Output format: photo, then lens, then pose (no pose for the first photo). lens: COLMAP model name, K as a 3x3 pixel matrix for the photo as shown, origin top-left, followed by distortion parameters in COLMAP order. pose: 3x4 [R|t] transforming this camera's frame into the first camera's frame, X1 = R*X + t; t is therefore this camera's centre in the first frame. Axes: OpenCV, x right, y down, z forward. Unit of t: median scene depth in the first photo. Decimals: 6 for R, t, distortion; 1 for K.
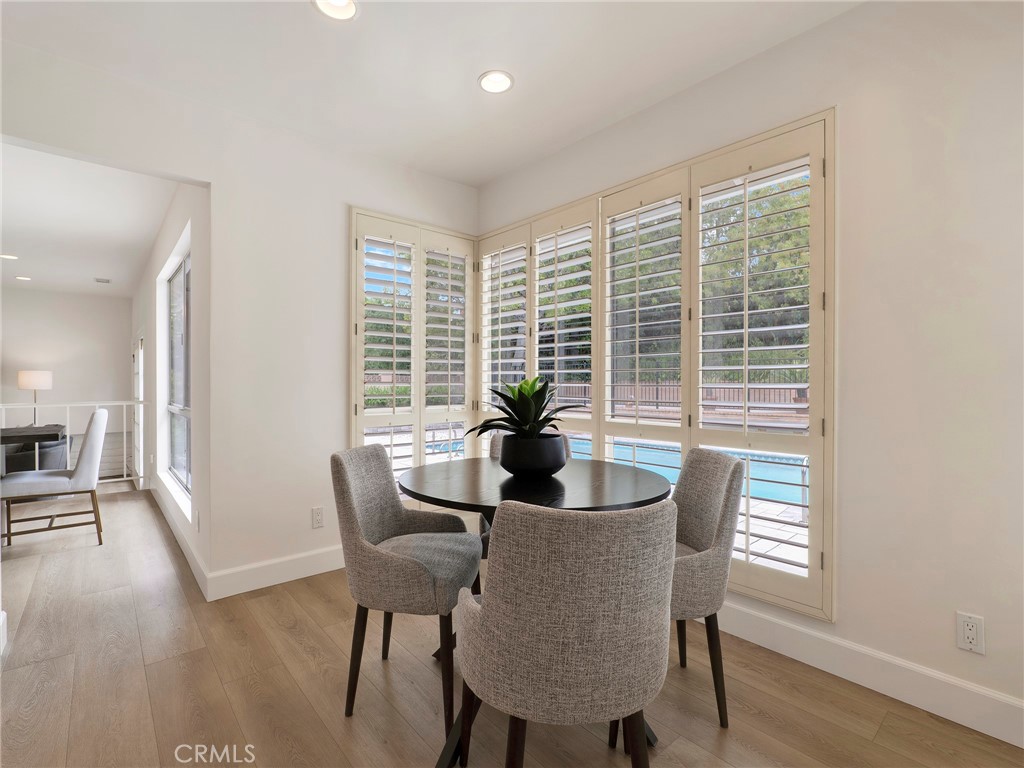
lens RADIAL K [[483.3, 0, 510.8], [0, 483.3, 385.4], [0, 0, 1]] dist [-0.012866, 0.001149]
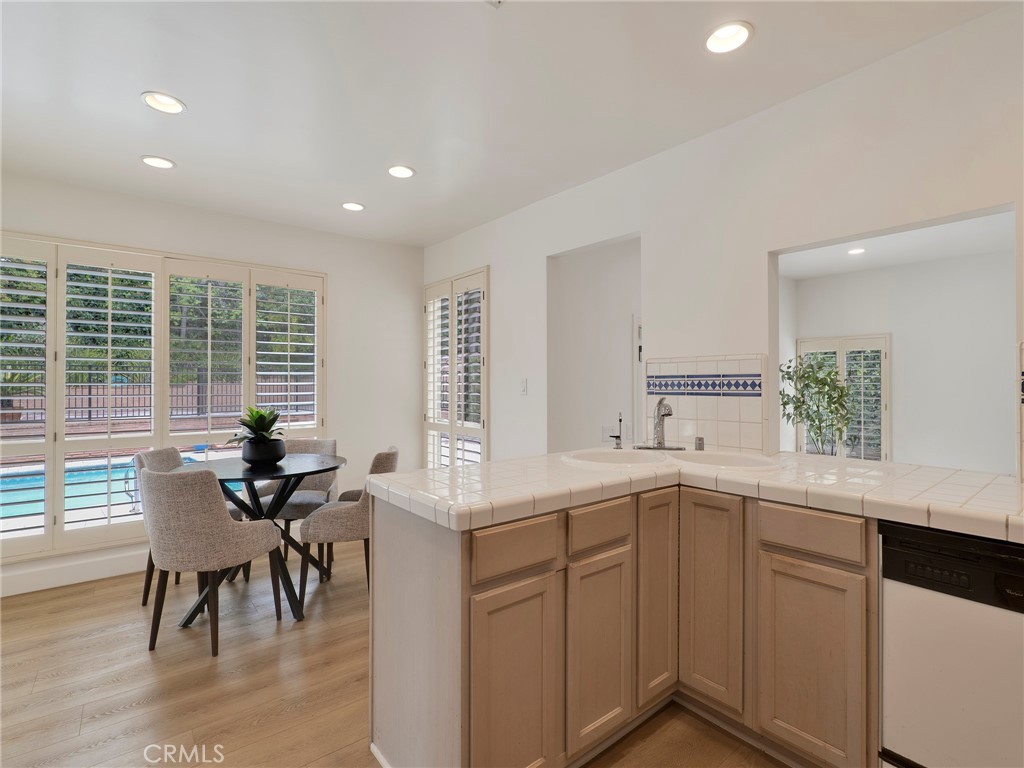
lens RADIAL K [[483.3, 0, 510.8], [0, 483.3, 385.4], [0, 0, 1]] dist [-0.012866, 0.001149]
pose [[0.034830, -0.003173, 0.999388, -1.149164], [0.005123, 0.999982, 0.002997, -0.065120], [-0.999380, 0.005016, 0.034846, 0.068668]]
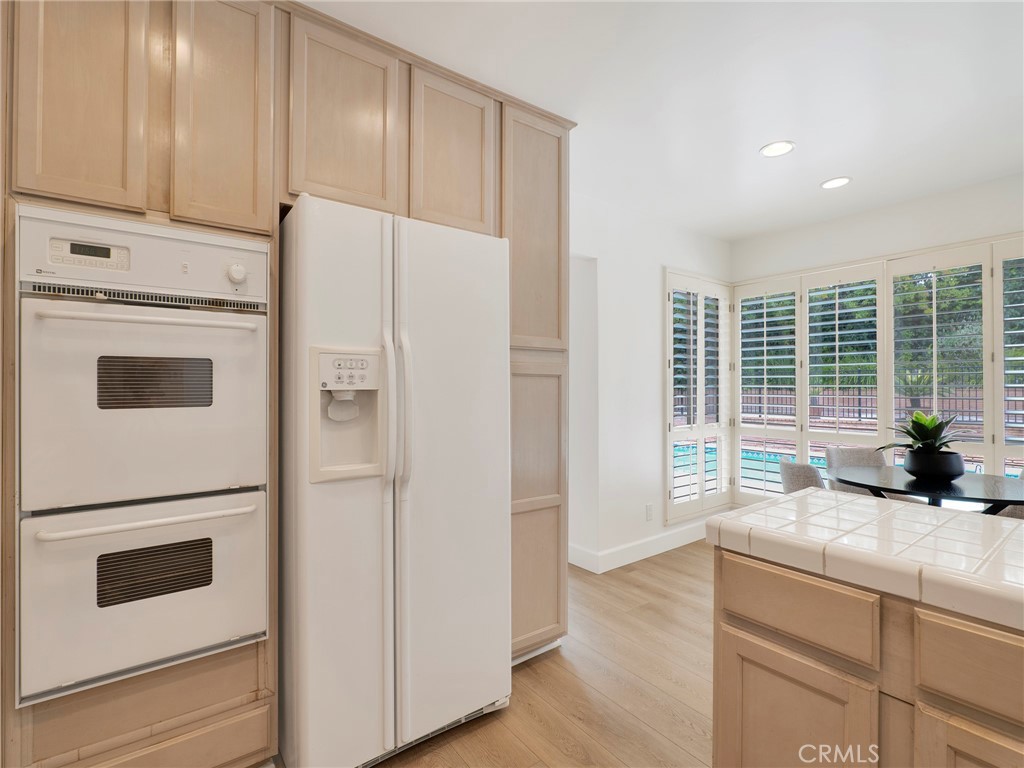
lens RADIAL K [[483.3, 0, 510.8], [0, 483.3, 385.4], [0, 0, 1]] dist [-0.012866, 0.001149]
pose [[0.998099, -0.002226, -0.061584, -0.805004], [0.001854, 0.999980, -0.006095, -0.064785], [0.061597, 0.005969, 0.998083, -0.354006]]
